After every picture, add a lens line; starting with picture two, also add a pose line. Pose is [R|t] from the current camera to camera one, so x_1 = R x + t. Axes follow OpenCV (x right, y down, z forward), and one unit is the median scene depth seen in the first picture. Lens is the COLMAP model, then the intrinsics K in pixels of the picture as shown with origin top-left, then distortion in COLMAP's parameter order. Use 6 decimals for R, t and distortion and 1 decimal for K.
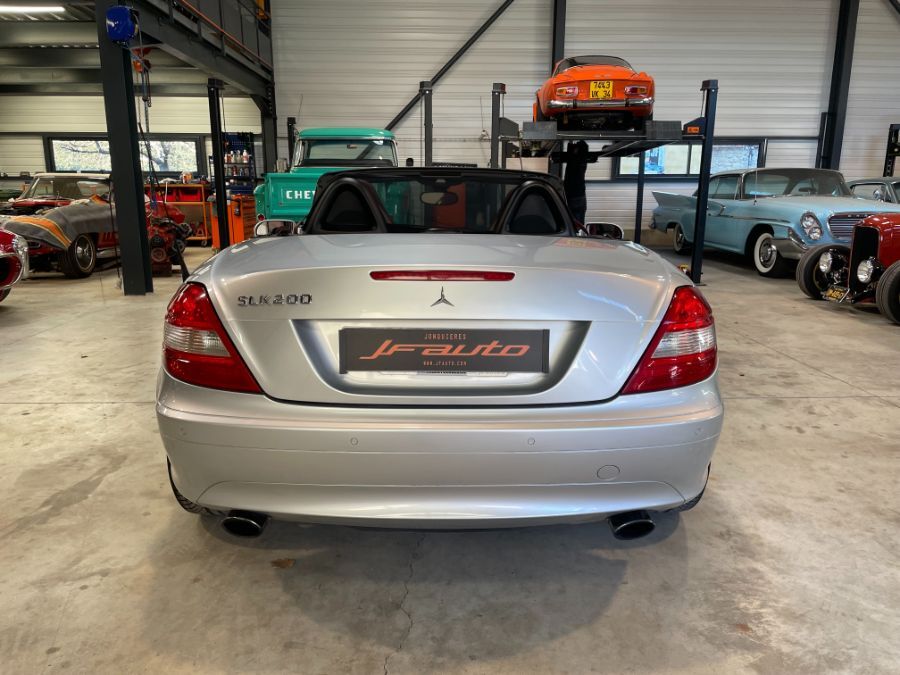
lens RADIAL K [[681.6, 0, 445.5], [0, 681.6, 340.8], [0, 0, 1]] dist [0.074565, -0.093835]
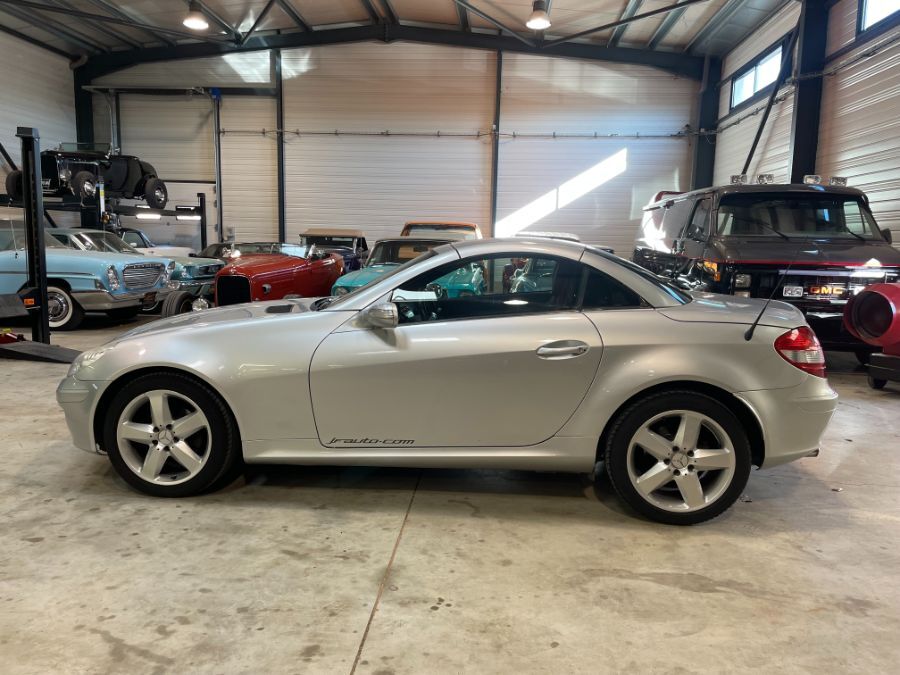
lens RADIAL K [[681.6, 0, 449.0], [0, 681.6, 339.3], [0, 0, 1]] dist [0.074565, -0.093835]
pose [[0.100999, -0.142509, 0.984627, -1.063761], [0.195512, 0.973232, 0.120805, -0.216561], [-0.975487, 0.180305, 0.126158, 0.810087]]
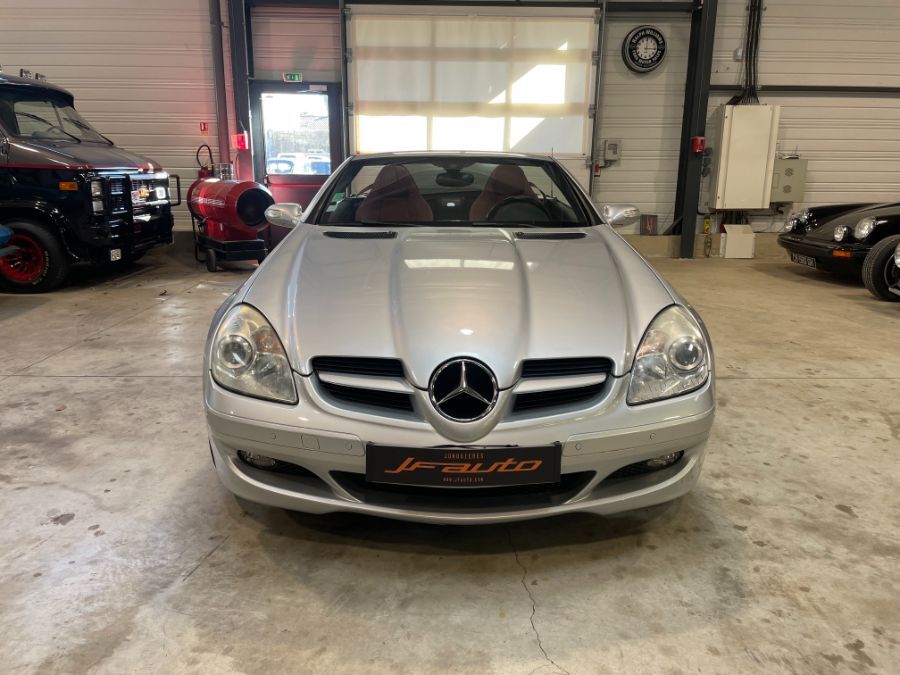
lens RADIAL K [[681.6, 0, 455.2], [0, 681.6, 335.8], [0, 0, 1]] dist [0.074565, -0.093835]
pose [[-0.999866, -0.009111, -0.013602, 0.001236], [-0.014230, 0.894492, 0.446858, -0.432135], [0.008096, 0.446991, -0.894502, 1.912280]]
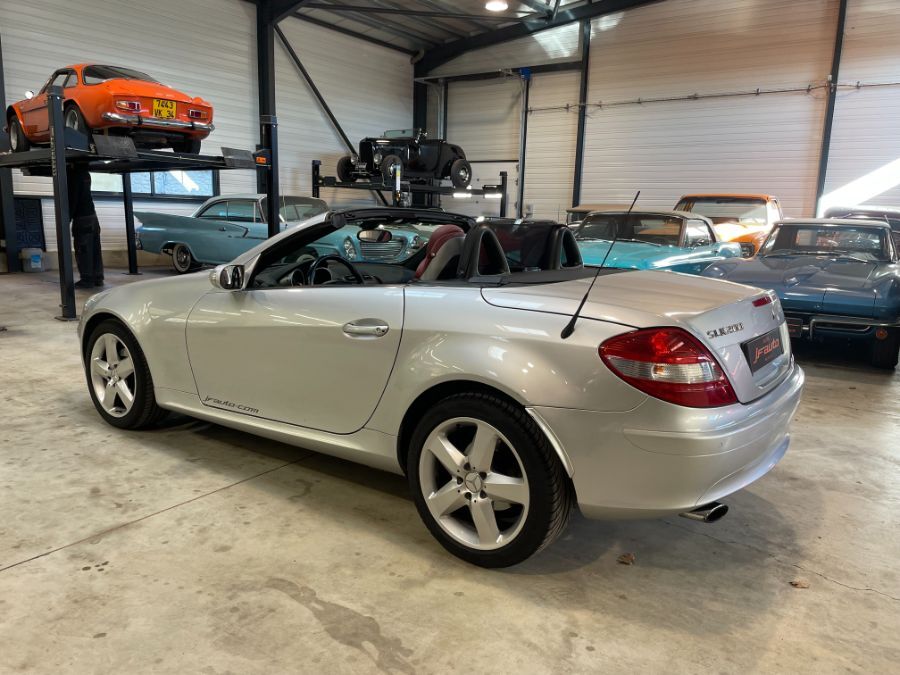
lens RADIAL K [[681.6, 0, 448.4], [0, 681.6, 341.9], [0, 0, 1]] dist [0.074565, -0.093835]
pose [[0.601055, -0.137228, 0.787338, -0.742232], [0.149583, 0.987056, 0.057846, -0.090845], [-0.785085, 0.083004, 0.613802, 0.278886]]
